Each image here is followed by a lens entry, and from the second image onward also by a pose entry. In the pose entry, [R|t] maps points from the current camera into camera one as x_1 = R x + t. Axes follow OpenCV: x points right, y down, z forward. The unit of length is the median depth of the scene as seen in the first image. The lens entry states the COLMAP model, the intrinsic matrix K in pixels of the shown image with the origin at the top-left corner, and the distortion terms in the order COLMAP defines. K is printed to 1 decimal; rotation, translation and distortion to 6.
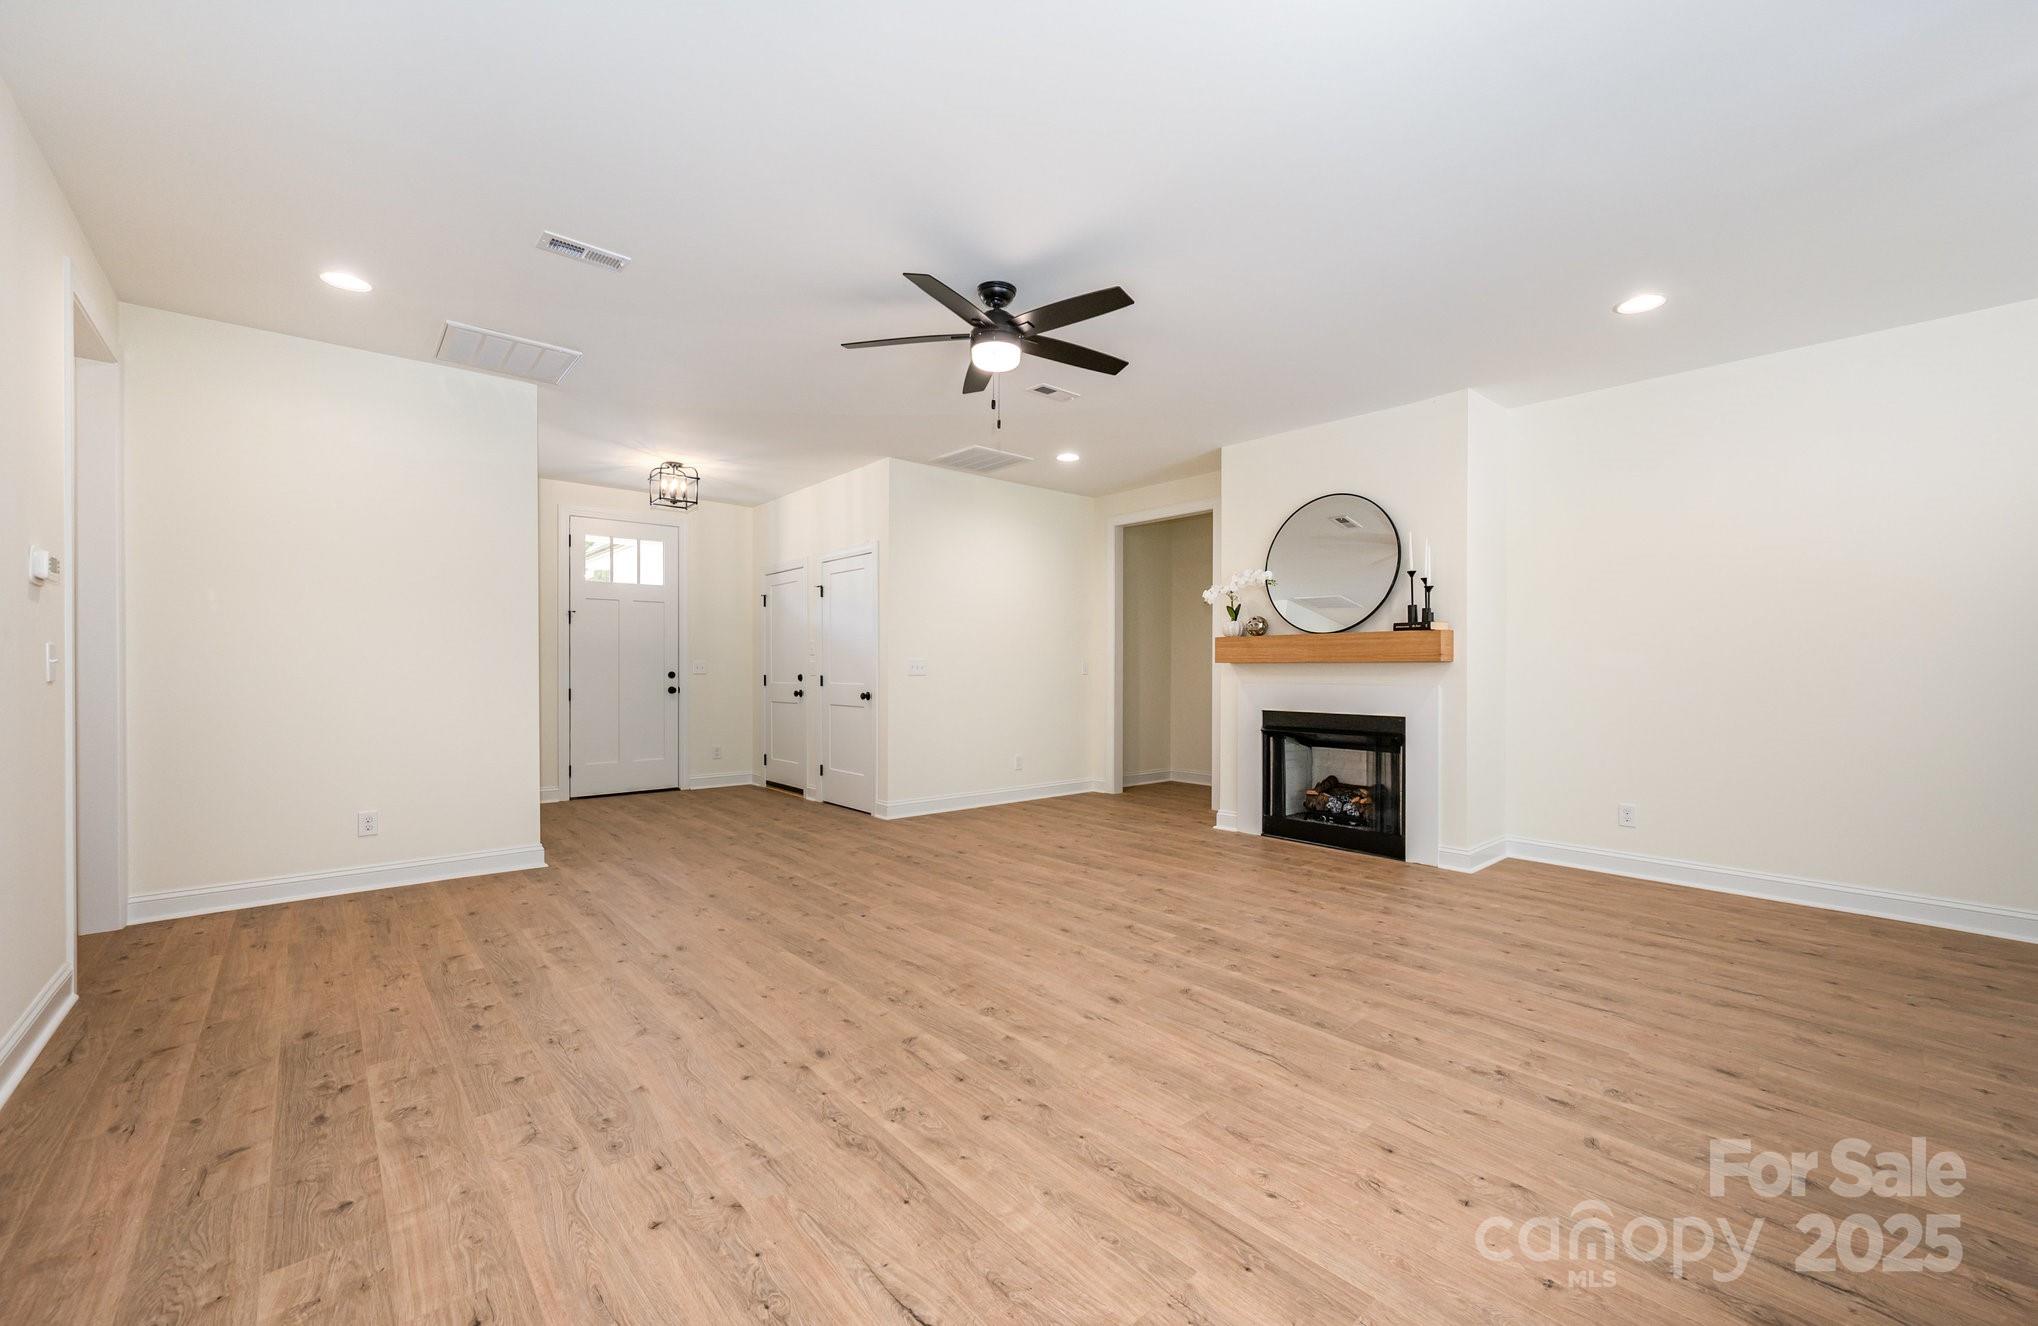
lens RADIAL K [[815.2, 0, 1019.0], [0, 815.2, 663.0], [0, 0, 1]] dist [-0.003463, -0.000128]
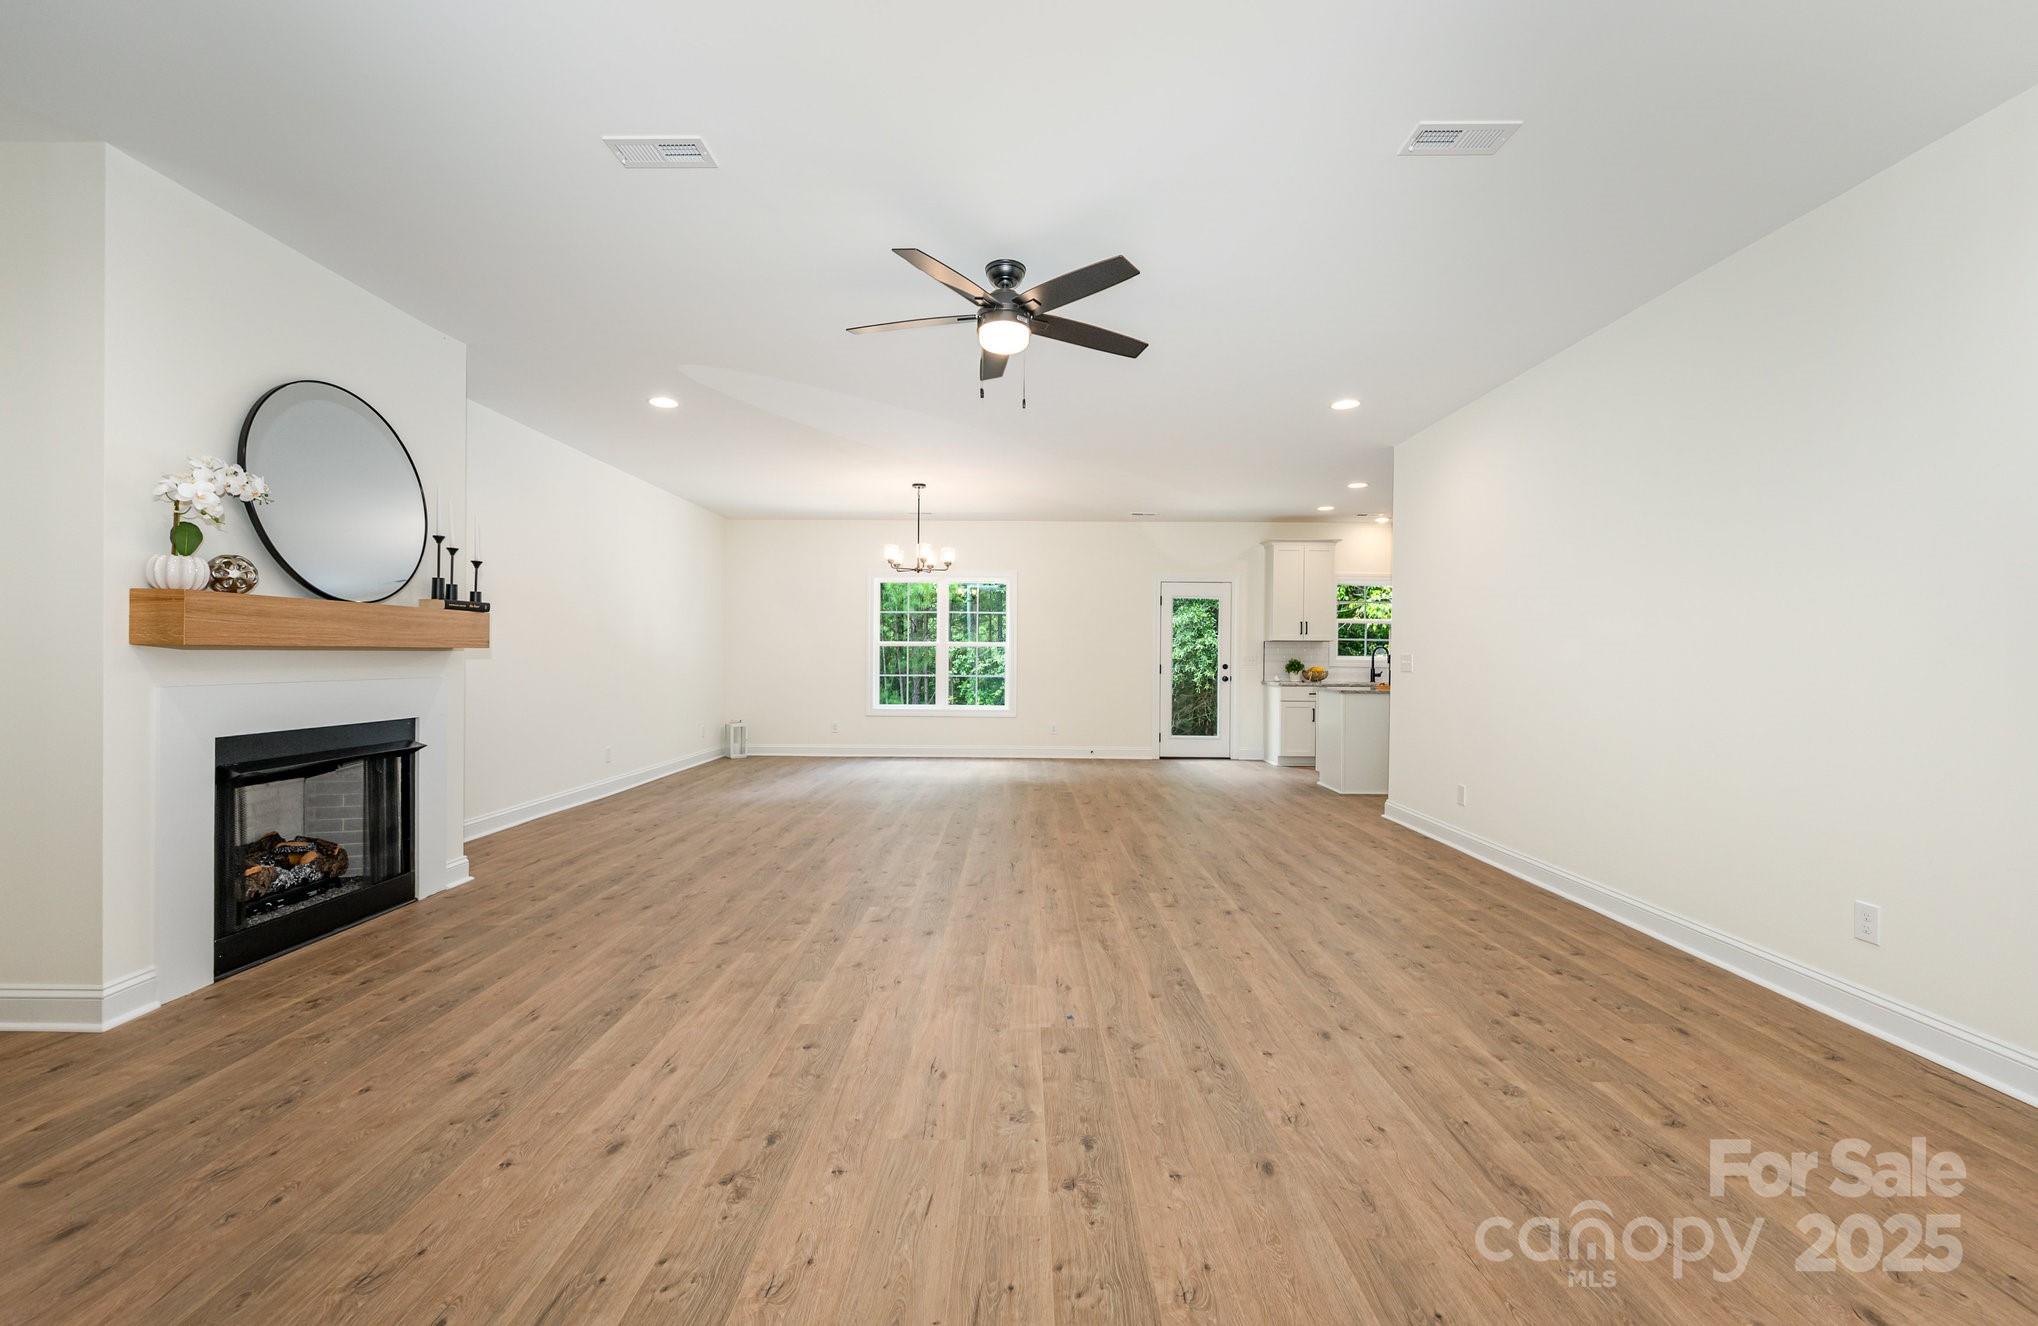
lens RADIAL K [[815.2, 0, 1019.0], [0, 815.2, 663.0], [0, 0, 1]] dist [-0.003463, -0.000128]
pose [[-0.748947, -0.013267, 0.662497, -0.713230], [-0.013961, 0.999894, 0.004241, 0.002920], [-0.662483, -0.006073, -0.749053, 1.792993]]
